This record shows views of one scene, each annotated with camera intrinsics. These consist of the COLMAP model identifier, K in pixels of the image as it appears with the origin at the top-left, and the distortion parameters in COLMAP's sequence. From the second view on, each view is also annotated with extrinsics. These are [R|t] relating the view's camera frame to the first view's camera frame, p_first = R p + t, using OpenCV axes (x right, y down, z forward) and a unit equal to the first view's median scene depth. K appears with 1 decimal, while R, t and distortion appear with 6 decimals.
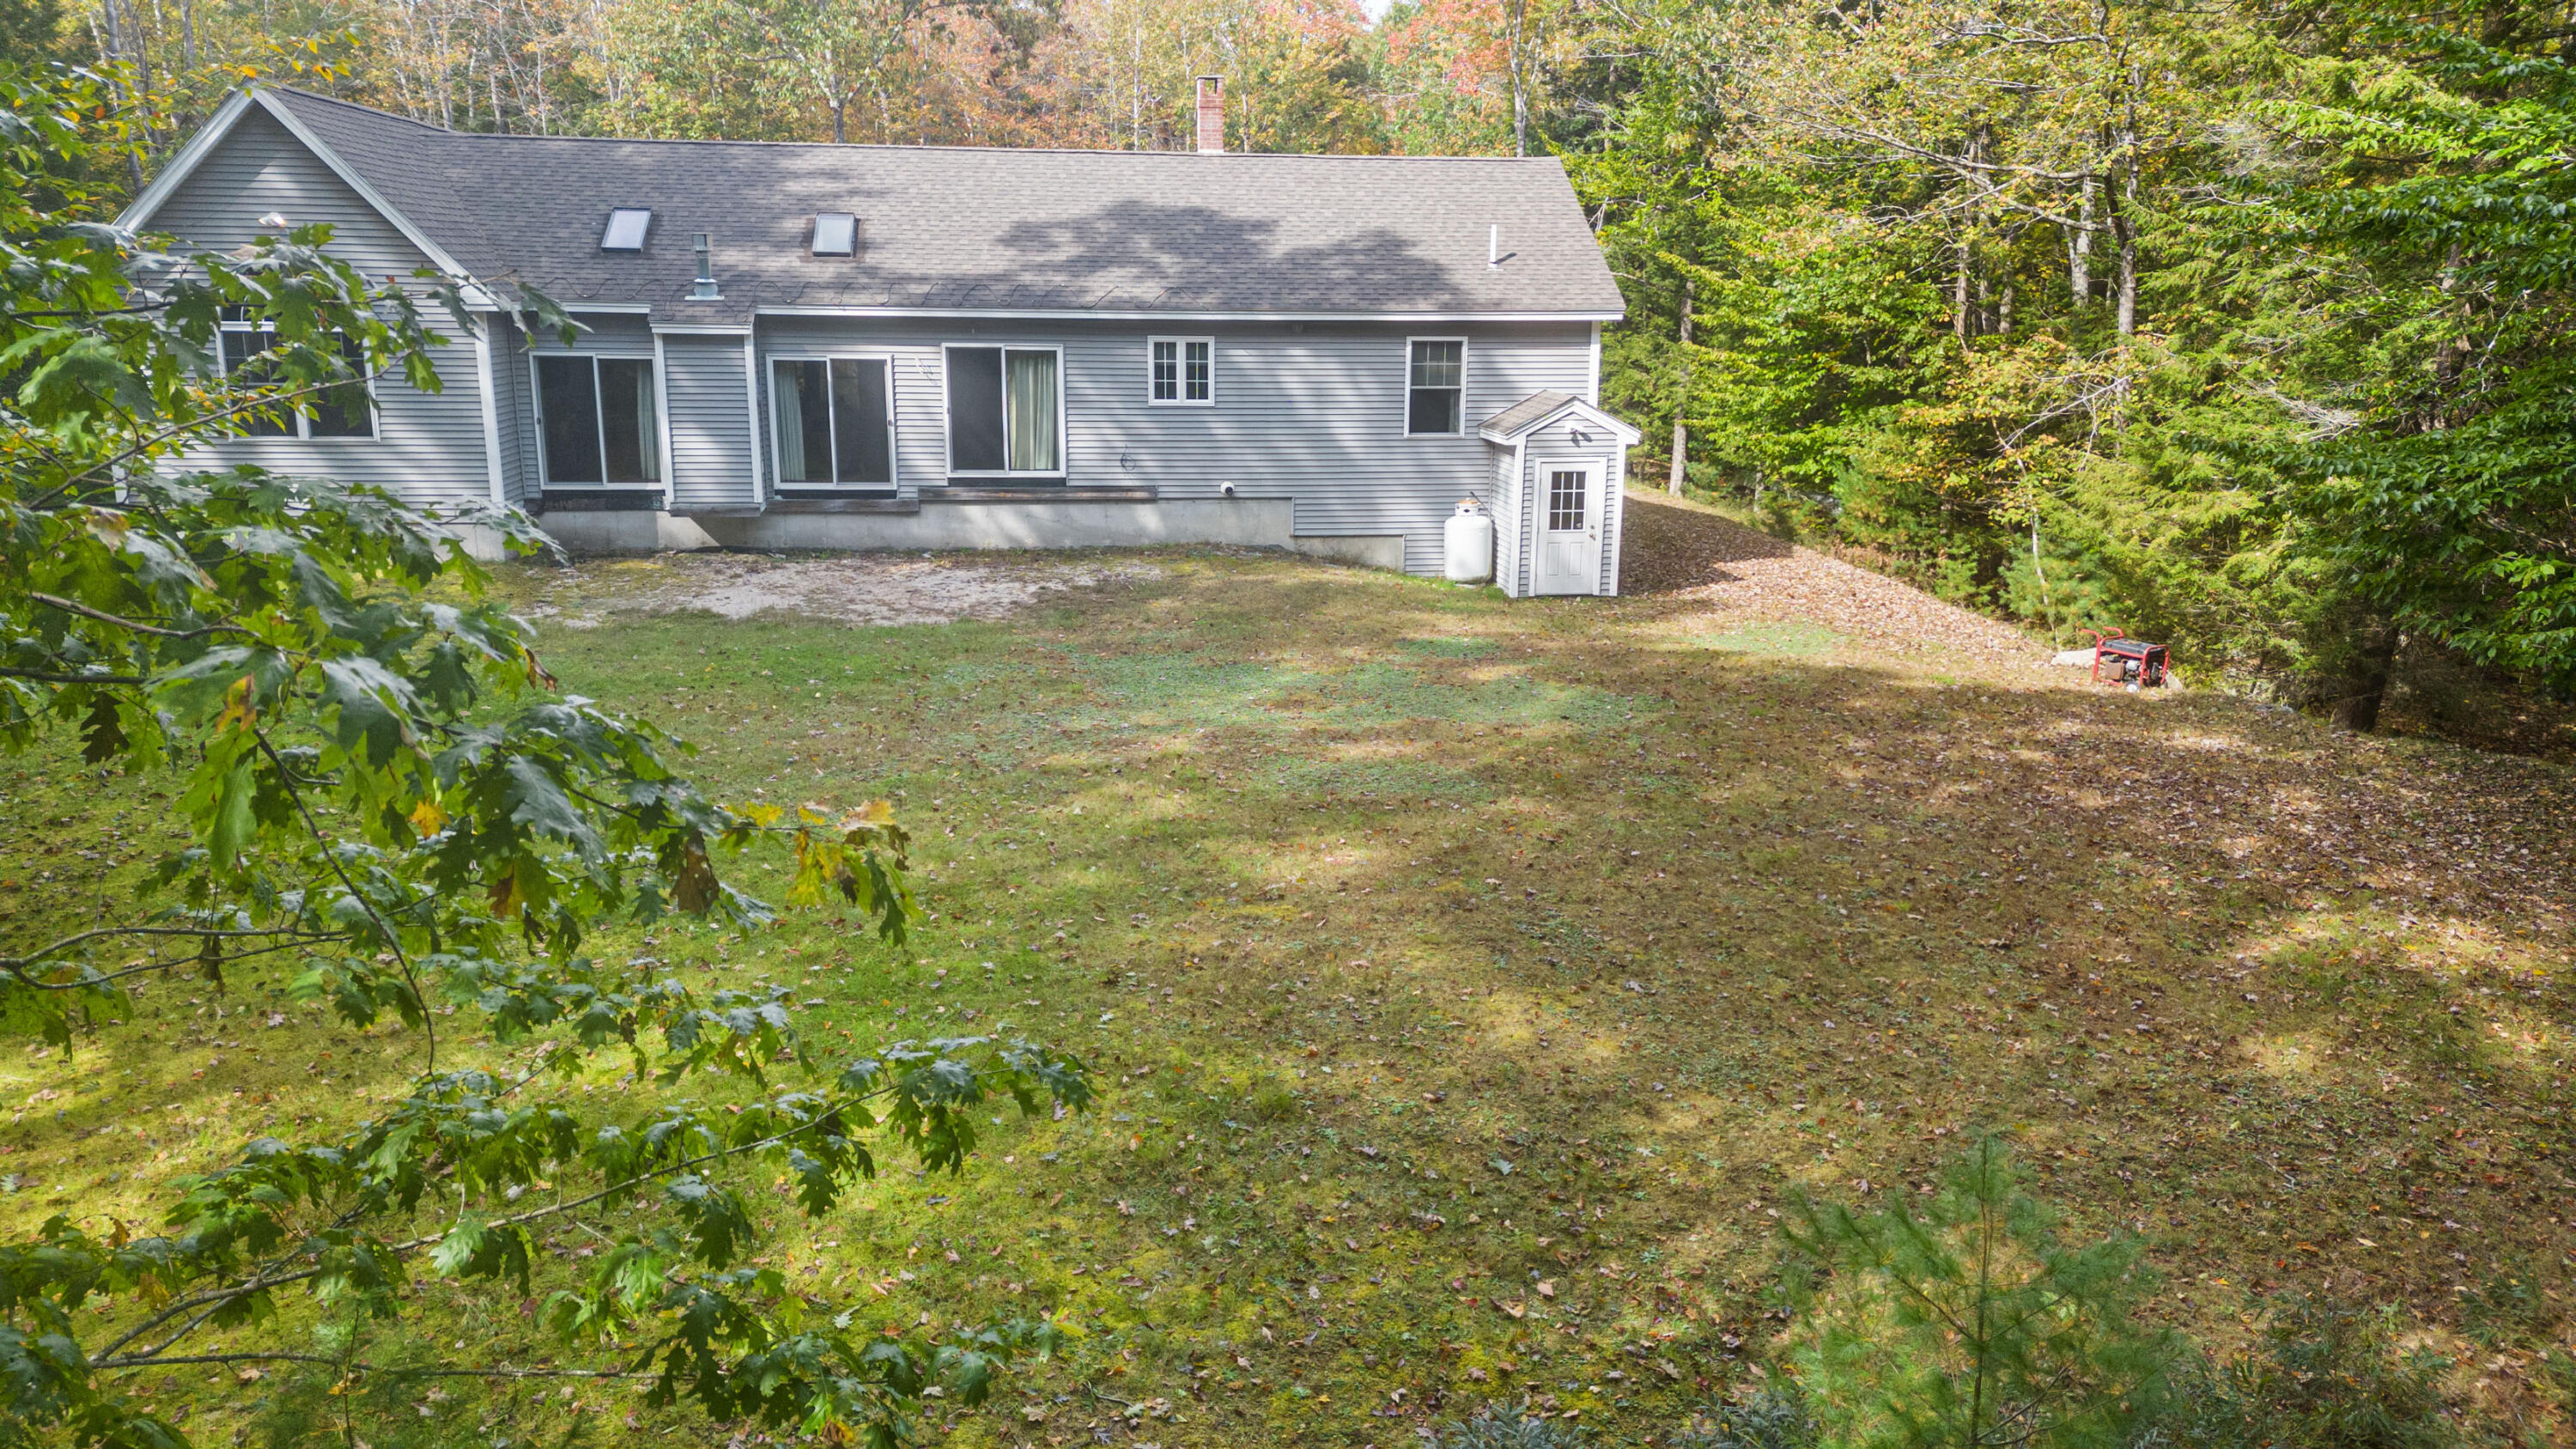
lens RADIAL K [[1798.9, 0, 1287.6], [0, 1798.9, 736.2], [0, 0, 1]] dist [0.102948, -0.111710]
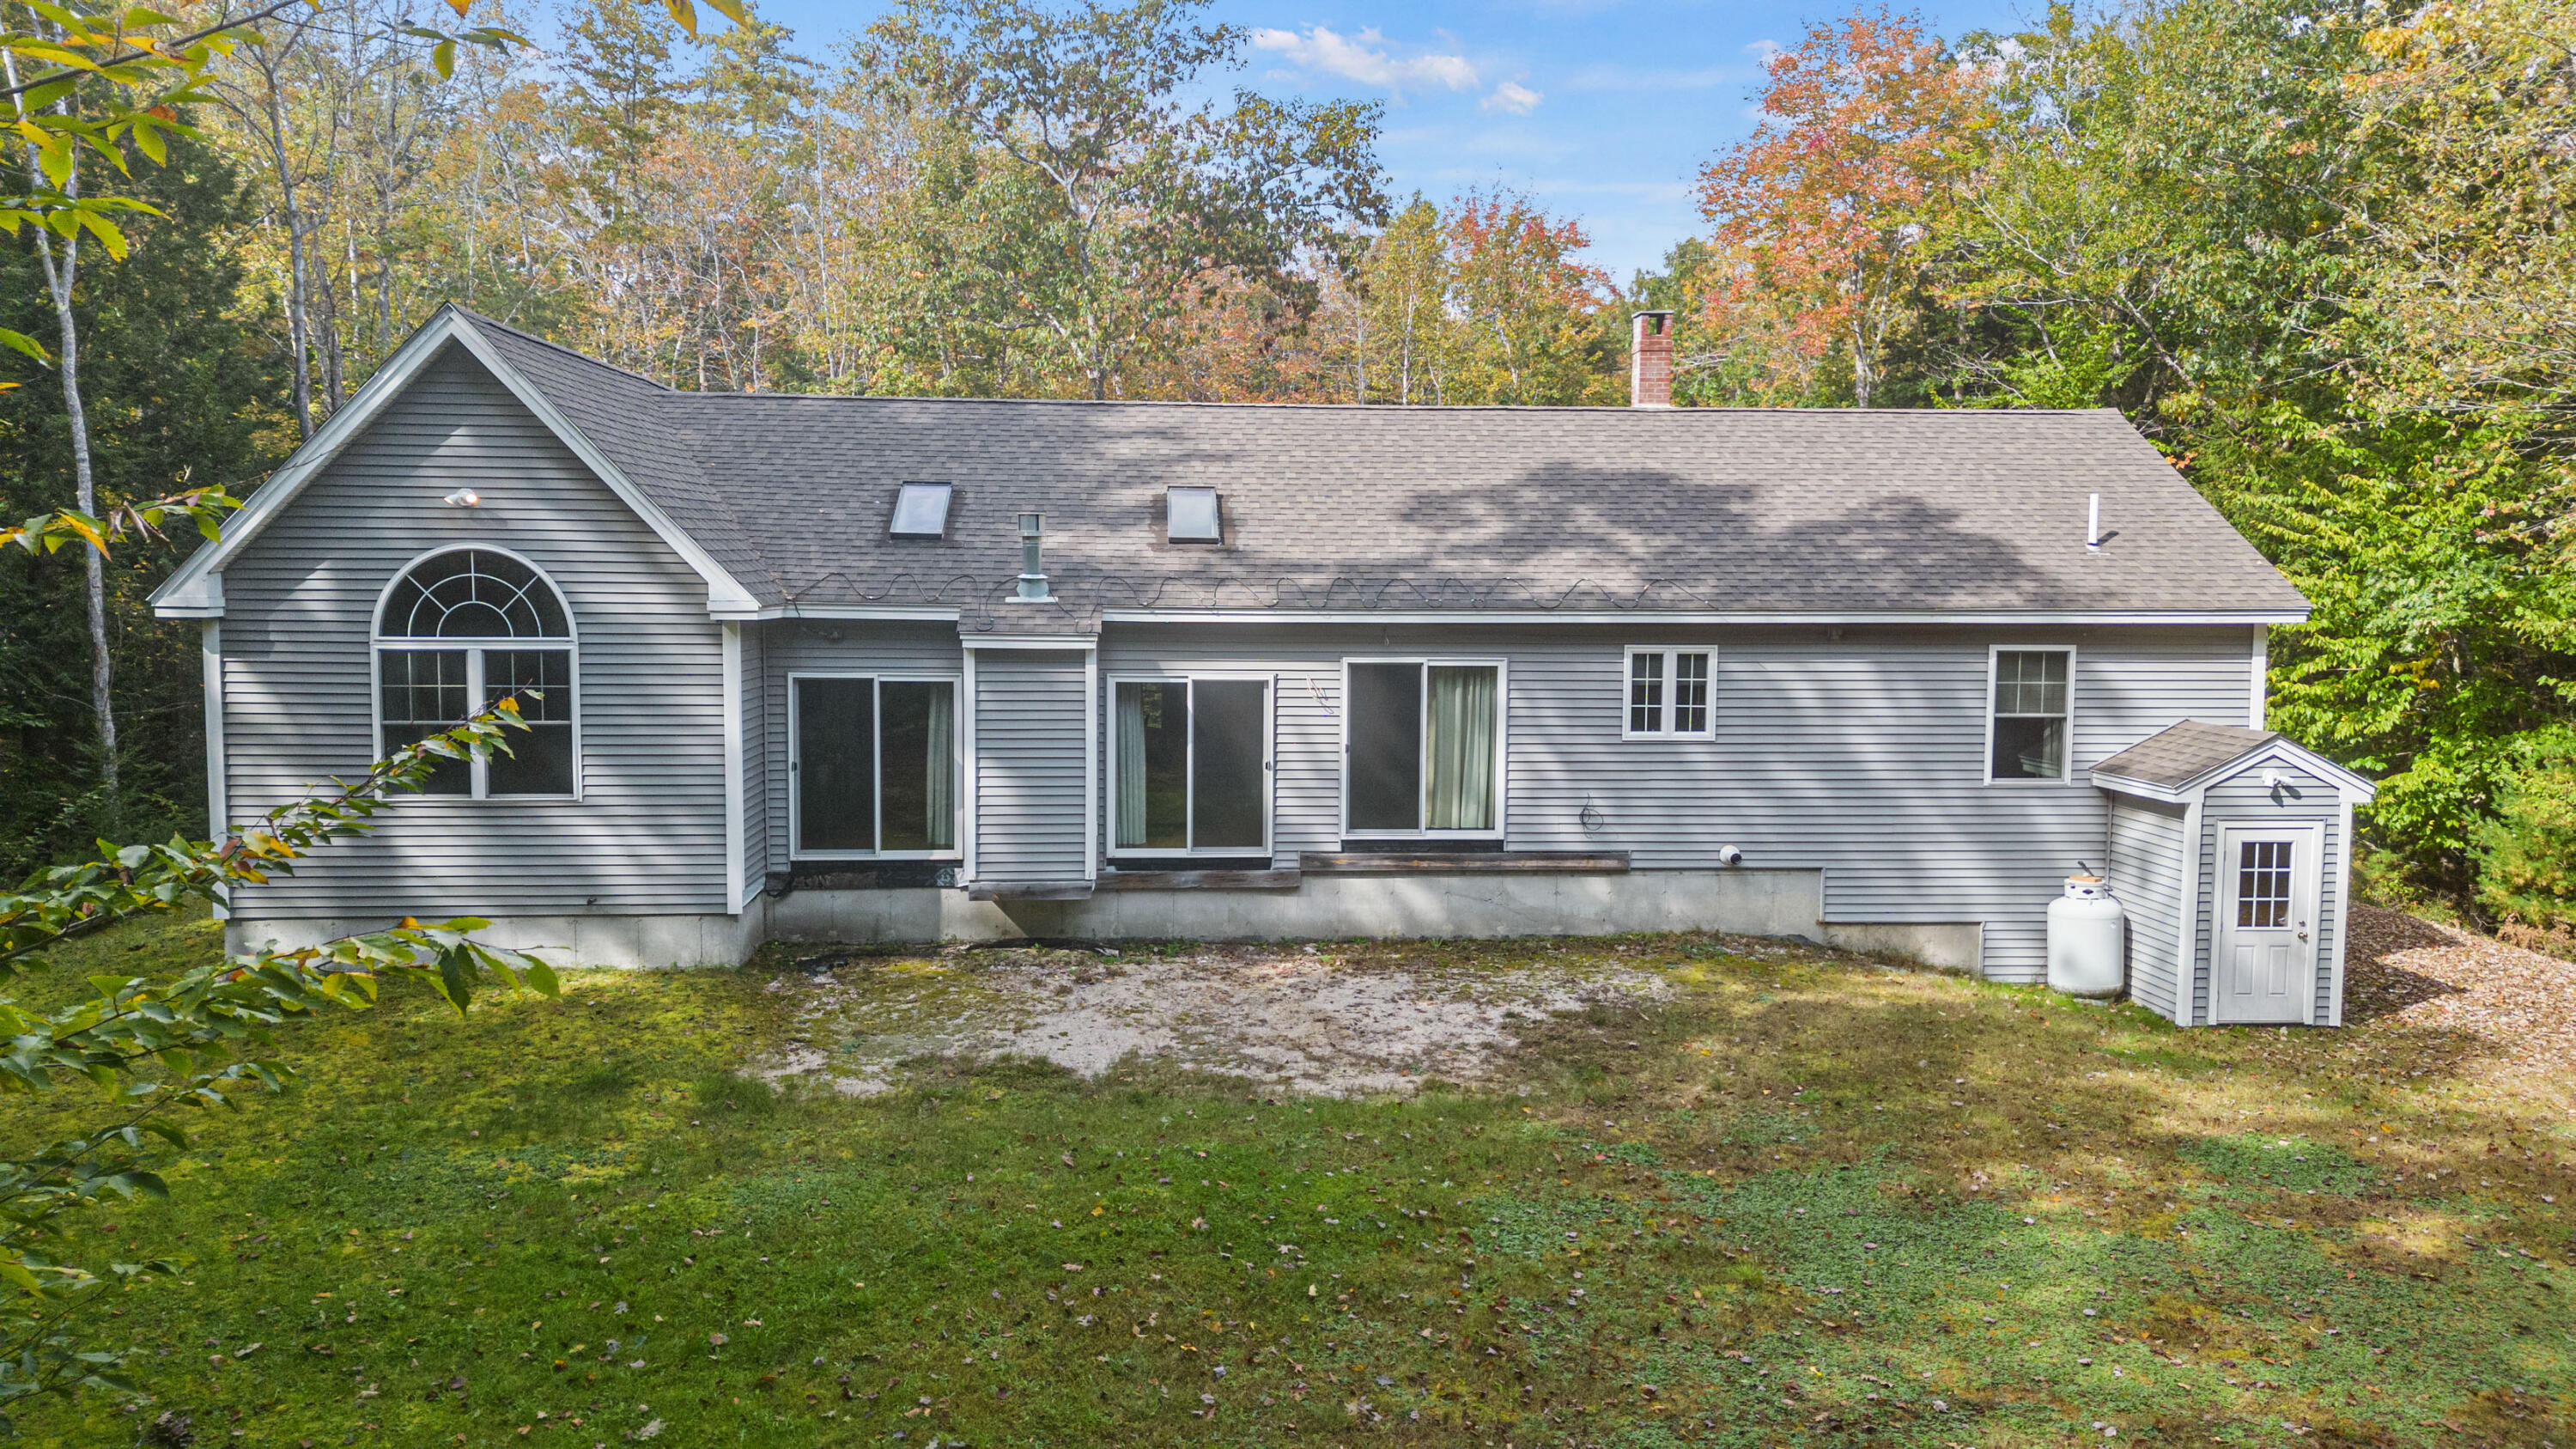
lens RADIAL K [[1798.9, 0, 1287.6], [0, 1798.9, 736.2], [0, 0, 1]] dist [0.102948, -0.111710]
pose [[0.997906, 0.004787, -0.064498, -0.163835], [-0.014360, 0.988763, -0.148799, -0.077781], [0.063061, 0.149414, 0.986762, 0.293837]]
